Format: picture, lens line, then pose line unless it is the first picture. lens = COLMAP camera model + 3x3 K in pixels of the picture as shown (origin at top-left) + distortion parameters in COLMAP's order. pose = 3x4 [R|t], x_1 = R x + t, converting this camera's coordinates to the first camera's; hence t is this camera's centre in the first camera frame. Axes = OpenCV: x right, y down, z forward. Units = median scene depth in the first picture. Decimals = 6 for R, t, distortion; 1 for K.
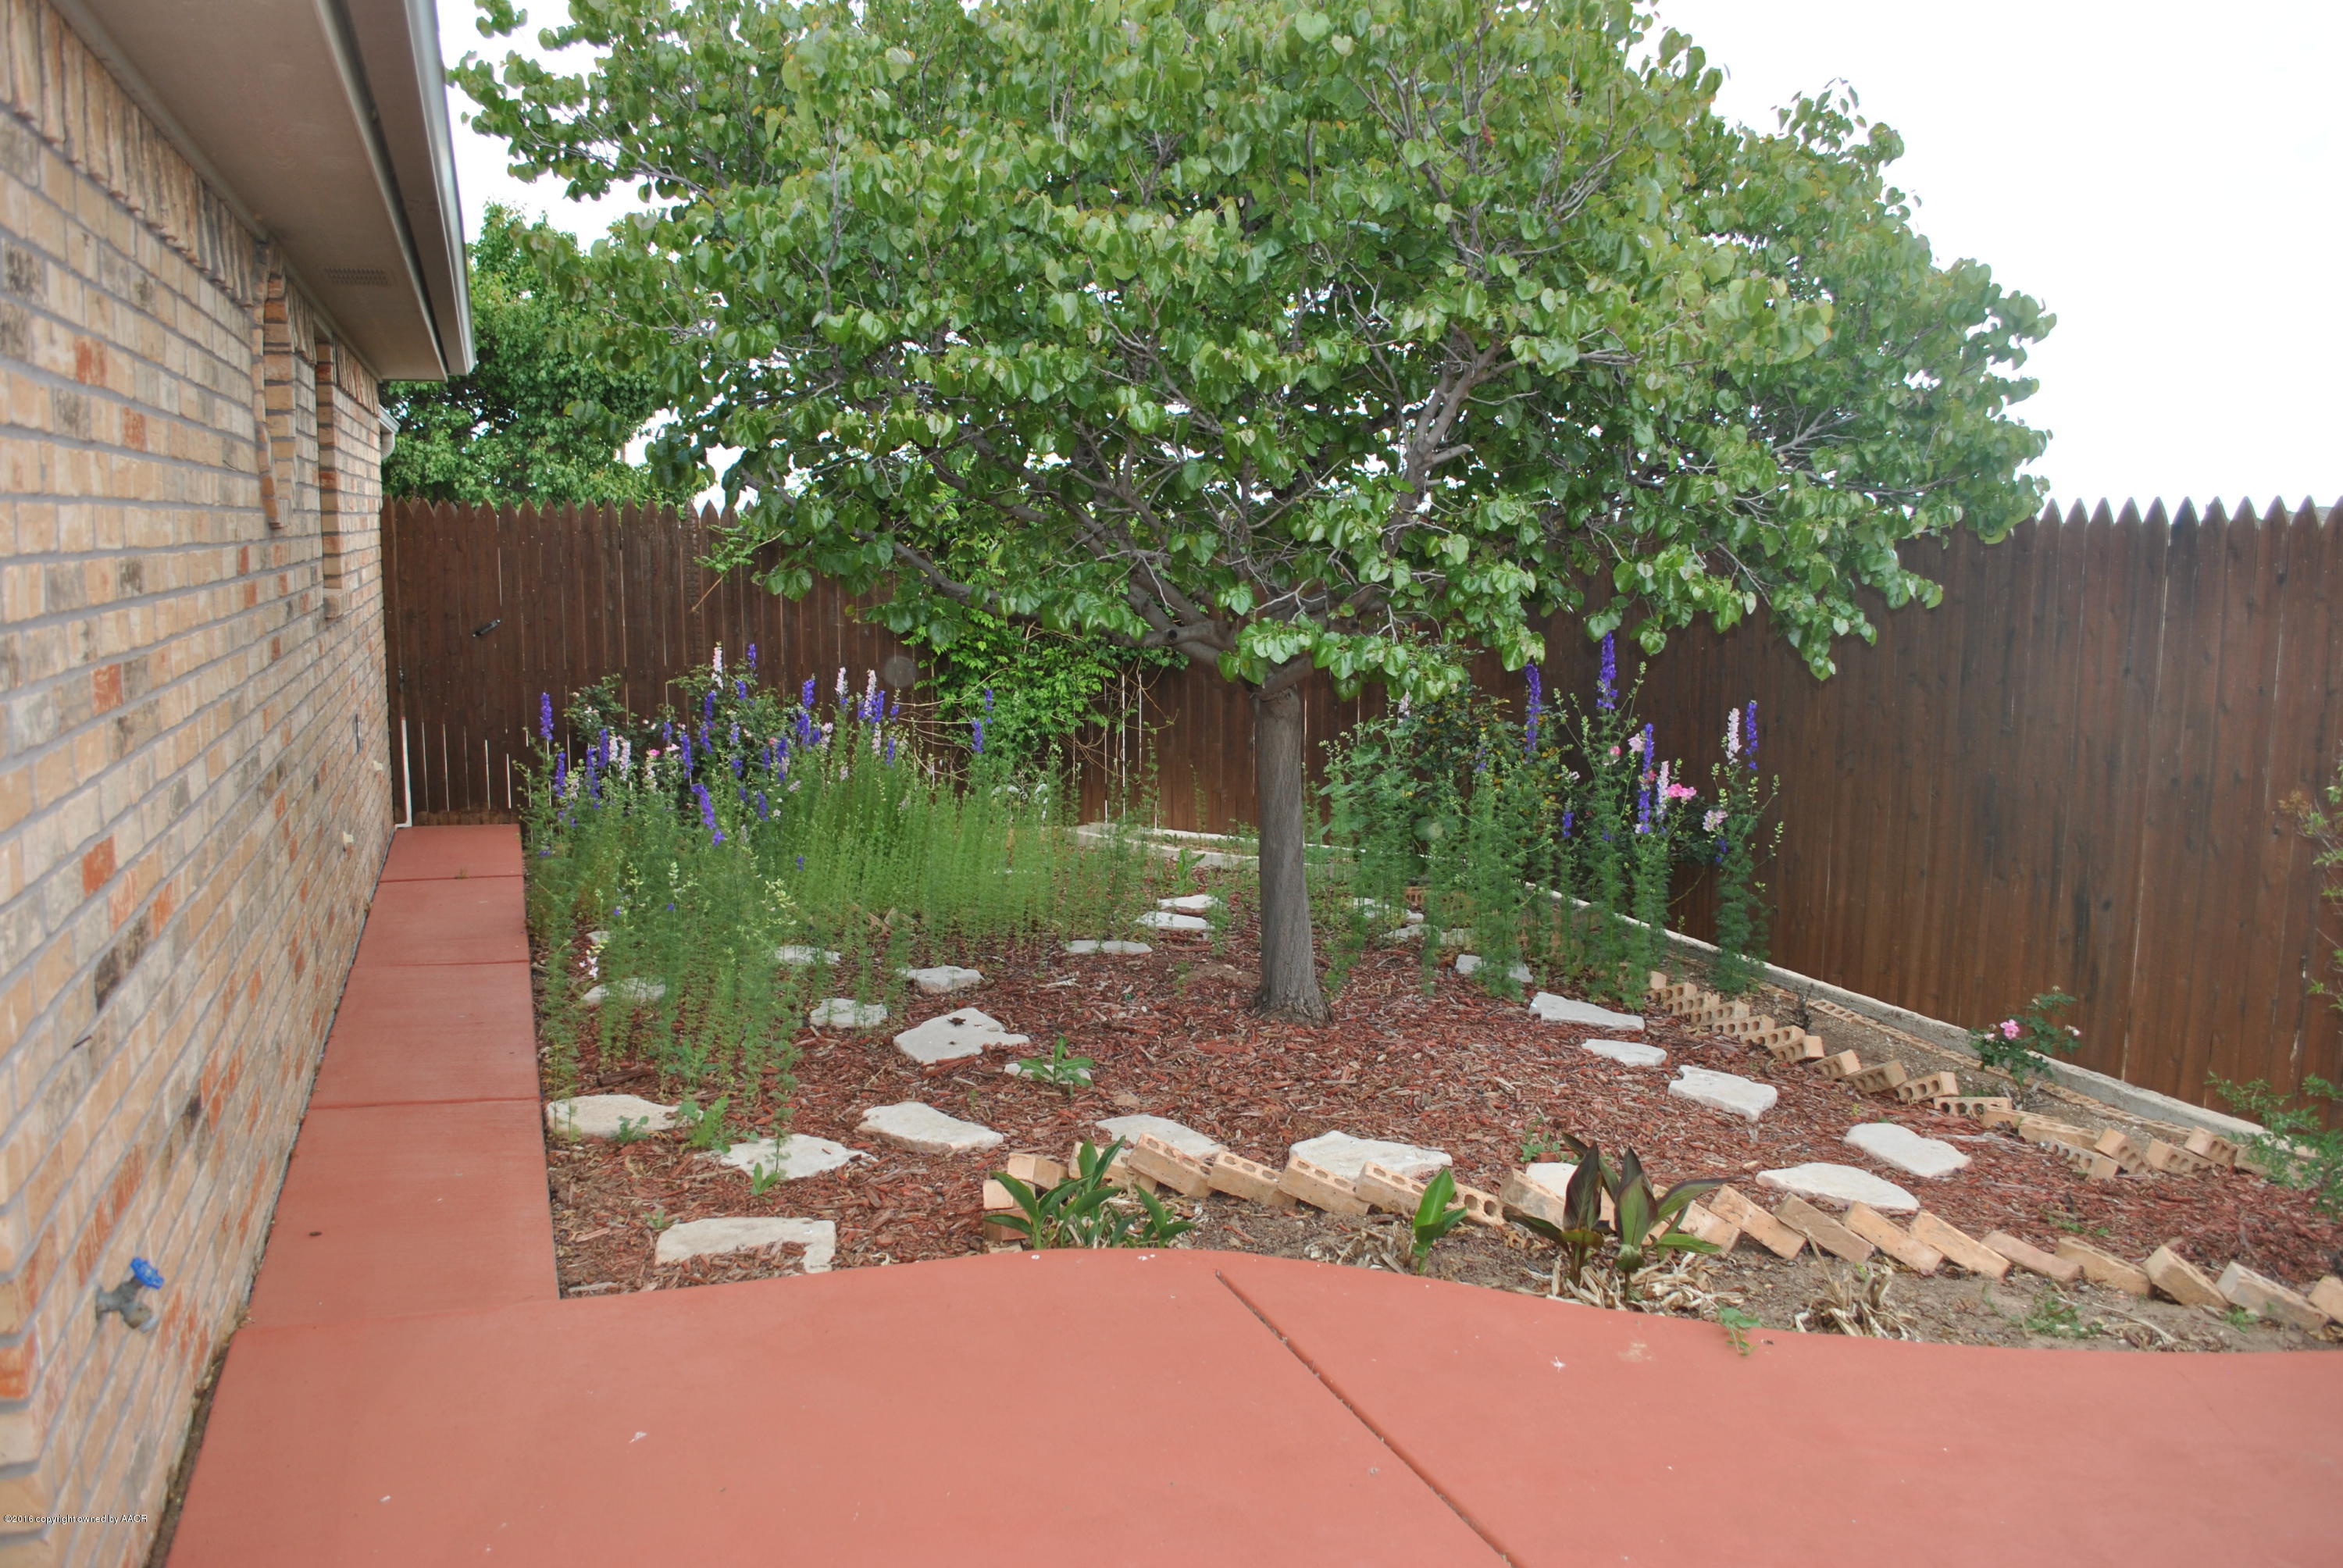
lens RADIAL K [[1841.2, 0, 1170.8], [0, 1841.2, 787.4], [0, 0, 1]] dist [-0.087513, 0.014362]
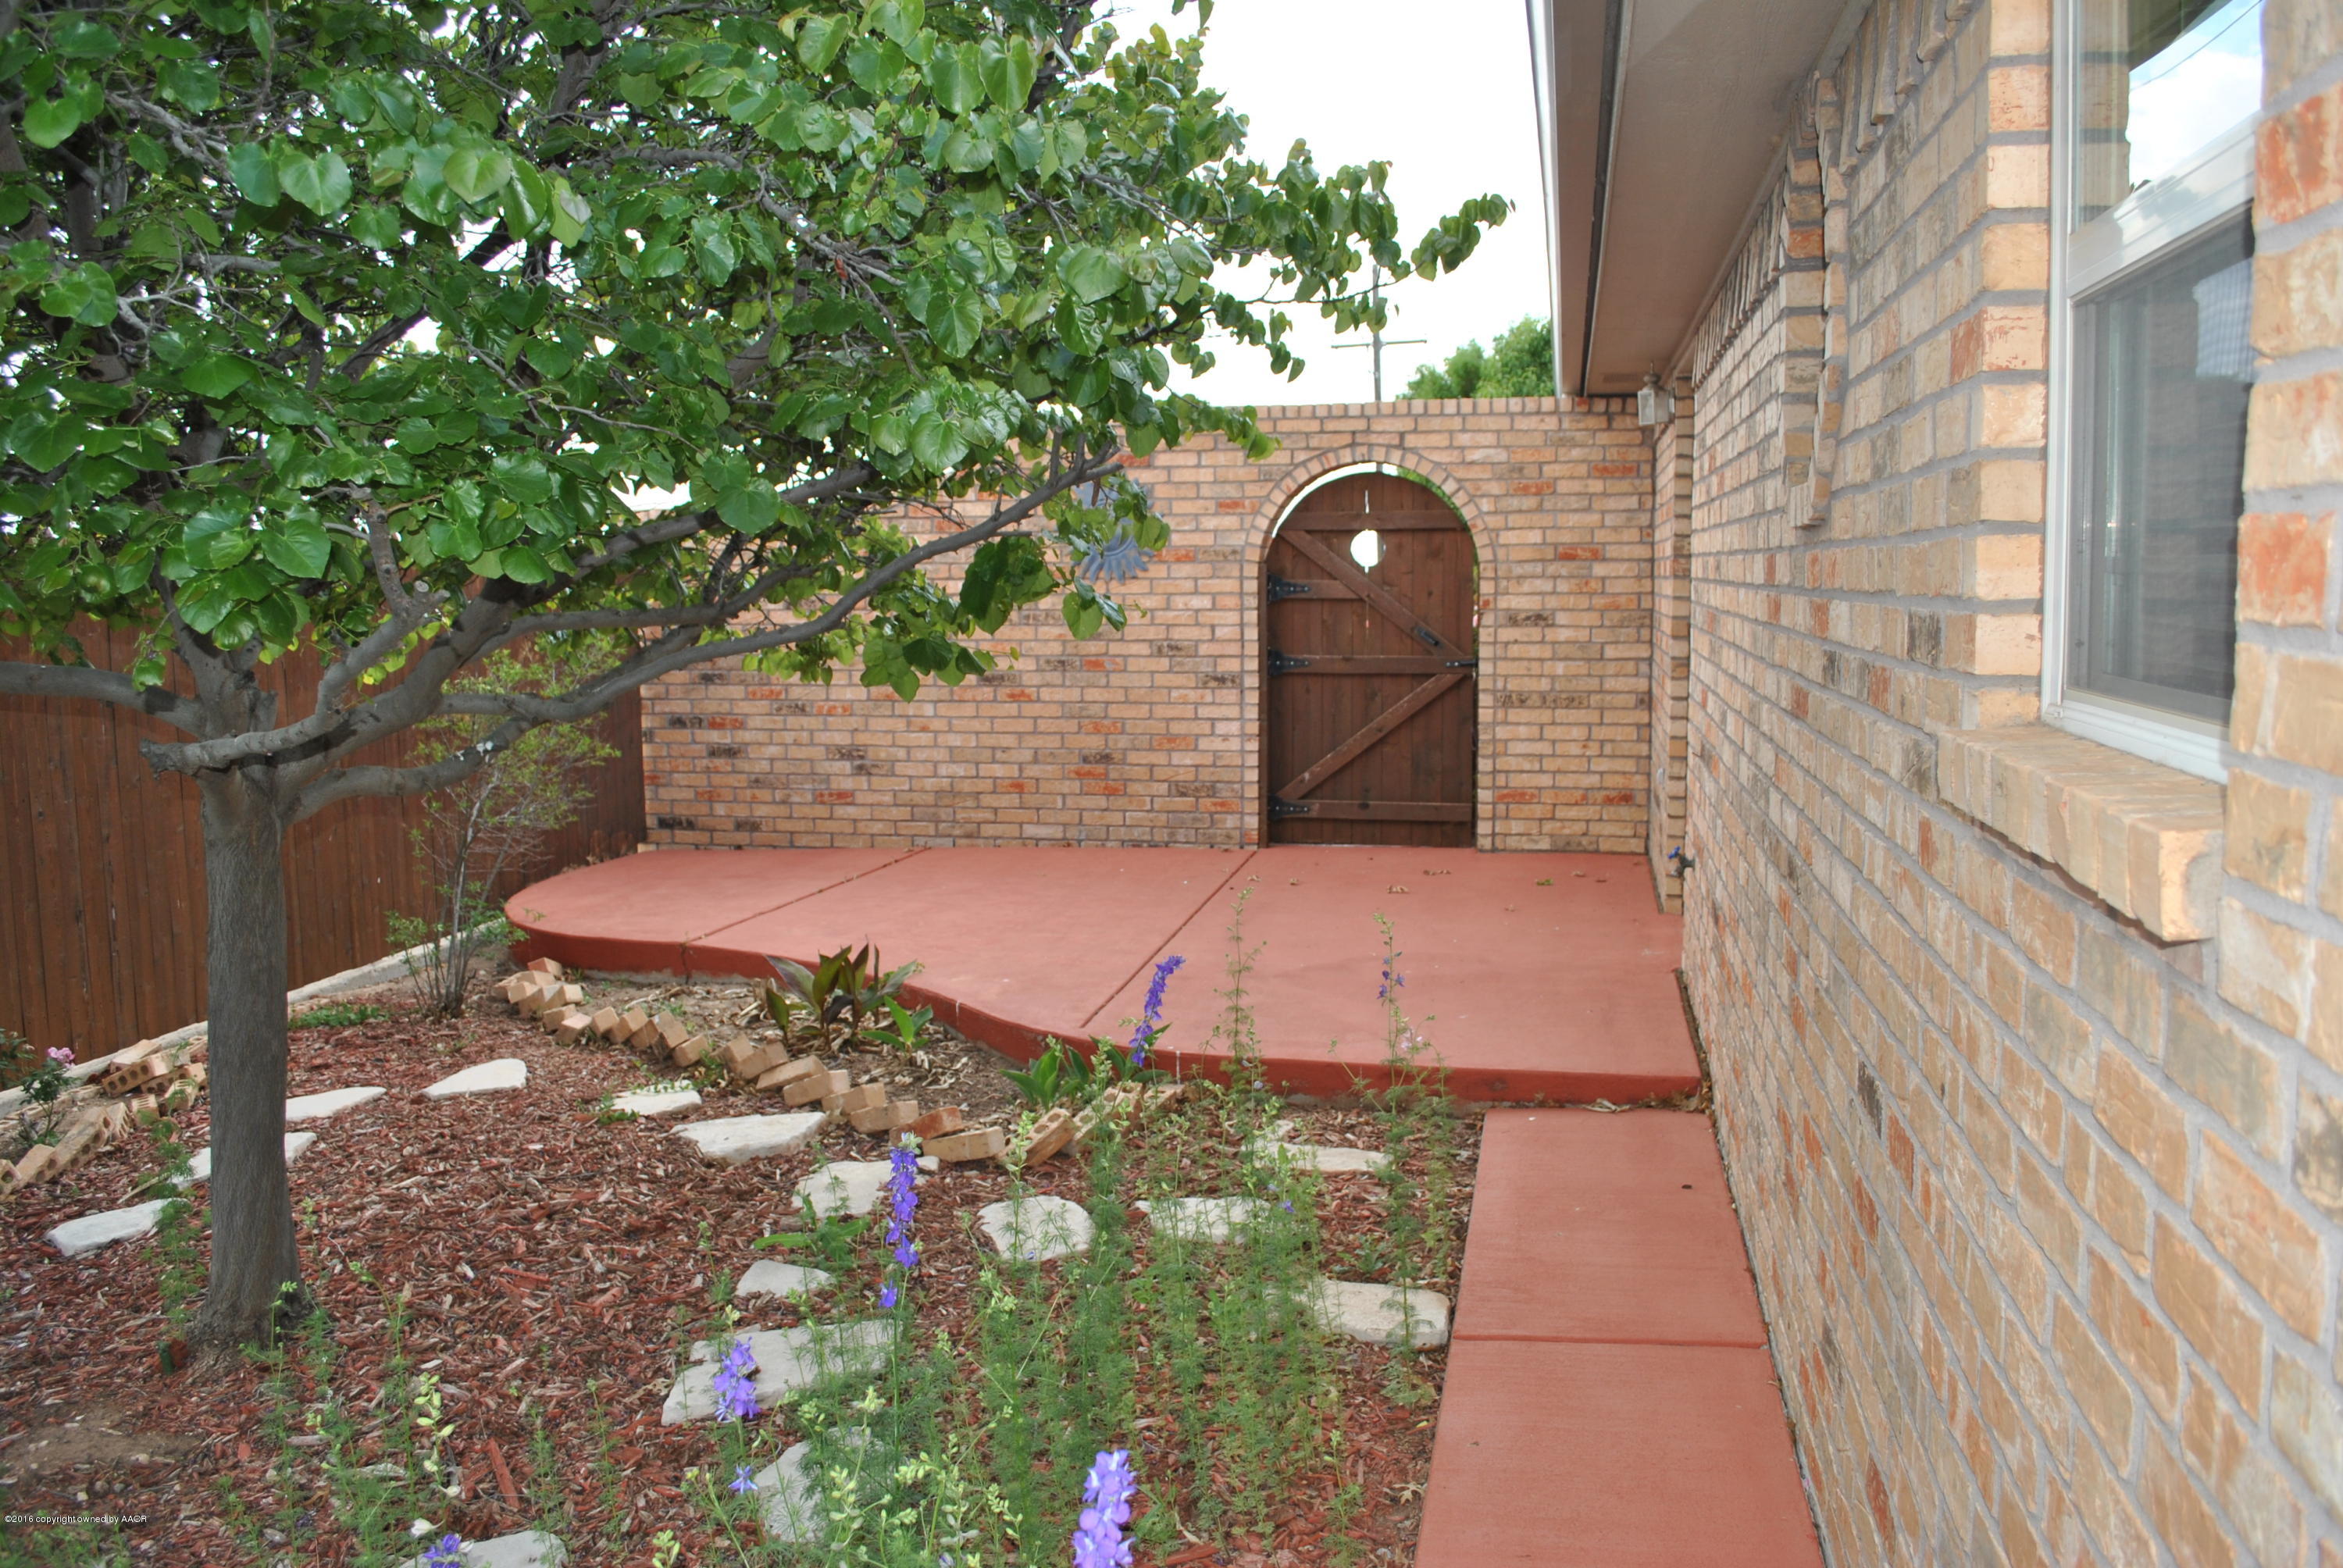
lens RADIAL K [[1841.2, 0, 1171.3], [0, 1841.2, 781.8], [0, 0, 1]] dist [-0.087513, 0.014362]
pose [[-0.852030, -0.050638, 0.521038, -0.617751], [0.065061, 0.977350, 0.201378, -0.189503], [-0.519434, 0.205480, -0.829437, 1.615547]]
